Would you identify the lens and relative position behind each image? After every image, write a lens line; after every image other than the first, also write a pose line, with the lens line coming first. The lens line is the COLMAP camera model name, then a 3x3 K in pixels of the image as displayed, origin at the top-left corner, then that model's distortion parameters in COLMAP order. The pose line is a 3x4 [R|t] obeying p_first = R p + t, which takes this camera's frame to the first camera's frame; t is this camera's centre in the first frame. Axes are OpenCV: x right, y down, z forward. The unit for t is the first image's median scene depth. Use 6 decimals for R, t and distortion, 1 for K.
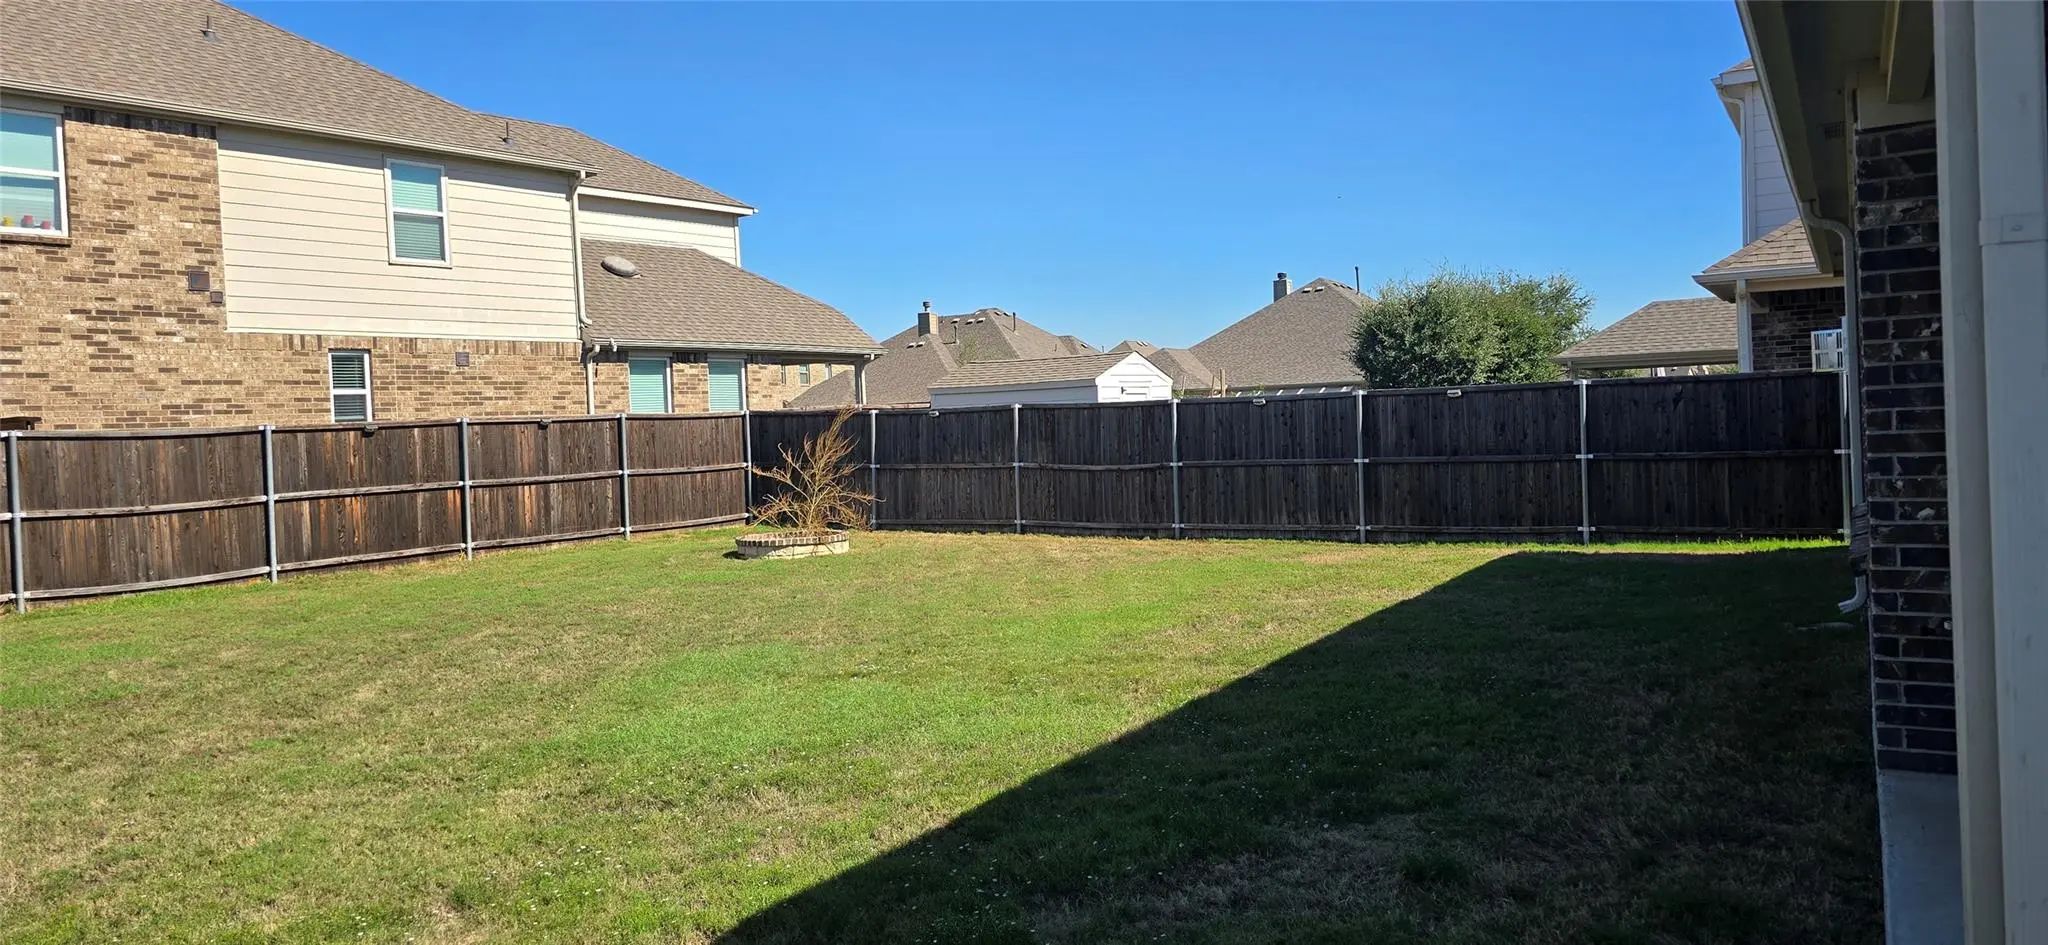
lens RADIAL K [[1416.8, 0, 1030.7], [0, 1416.8, 444.4], [0, 0, 1]] dist [0.111252, -0.091272]
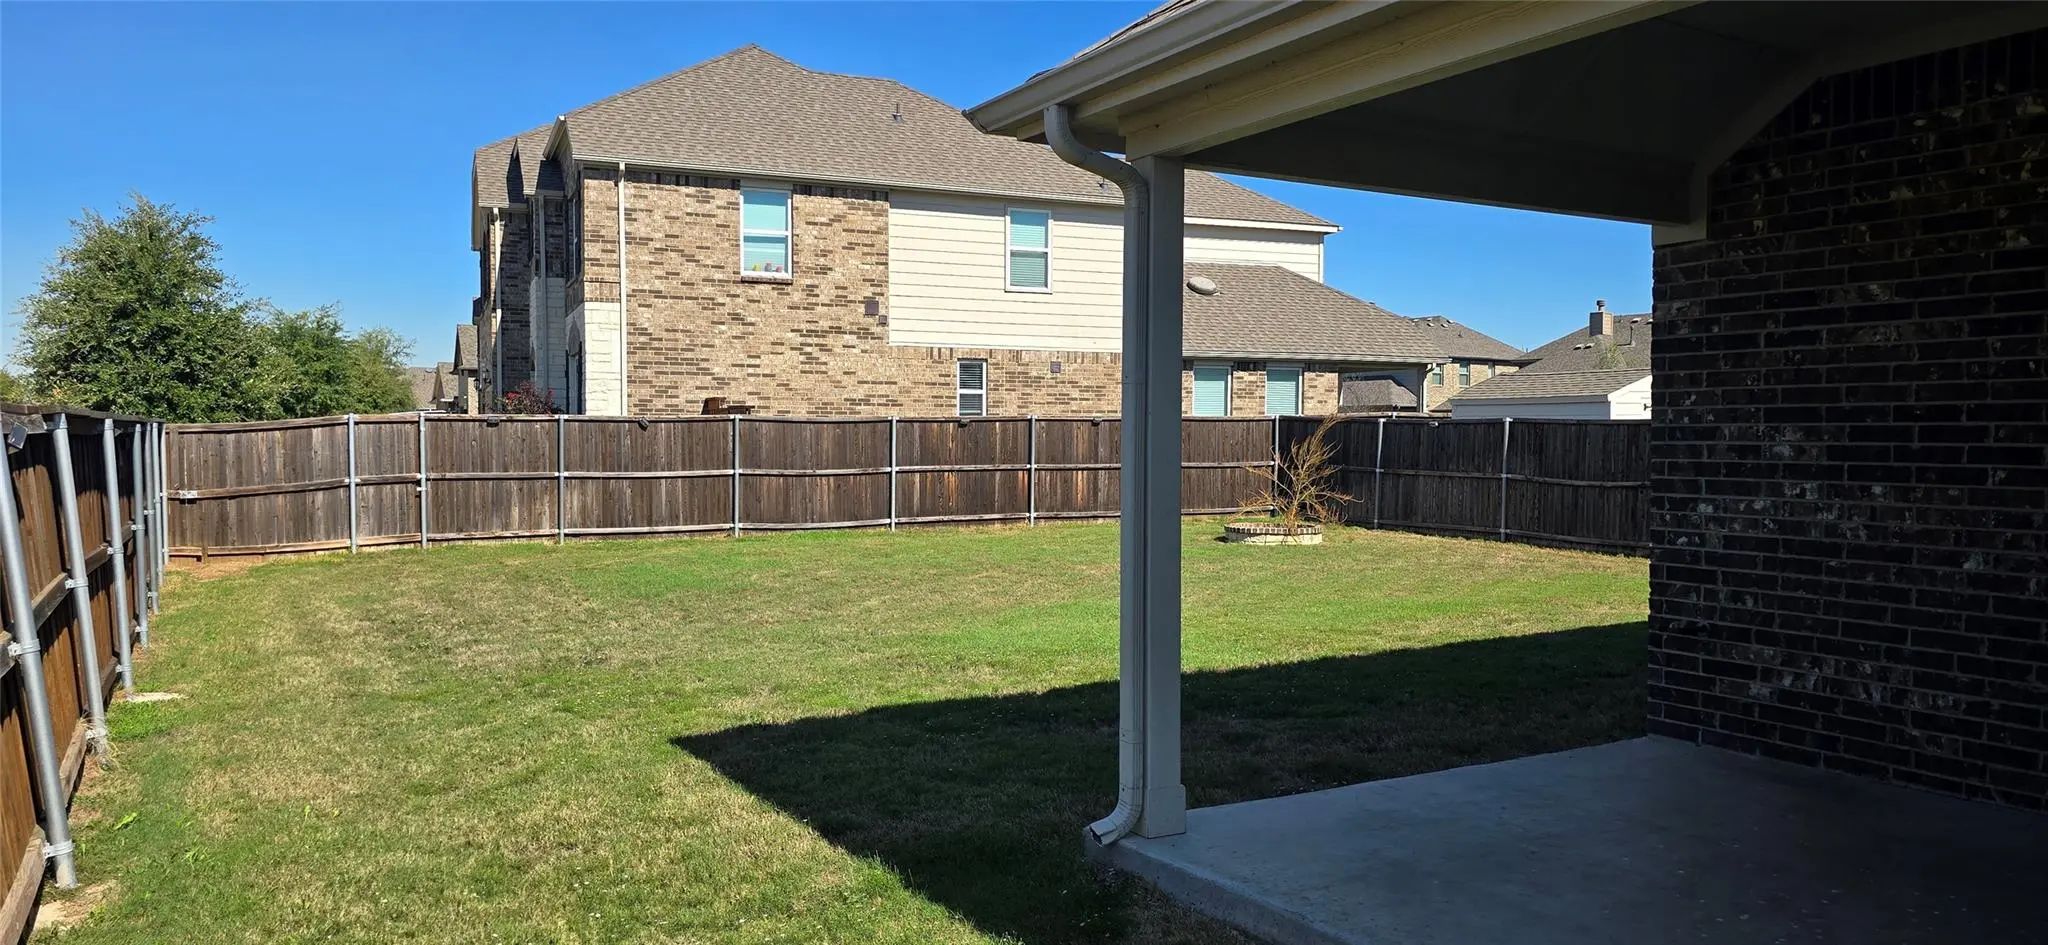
lens RADIAL K [[1384.8, 0, 1024.0], [0, 1384.8, 472.5], [0, 0, 1]] dist [0.156205, -0.001214]
pose [[0.889537, 0.053604, -0.453707, 0.156075], [-0.043675, 0.998522, 0.032344, -0.006899], [0.454770, -0.008955, 0.890564, -0.096679]]
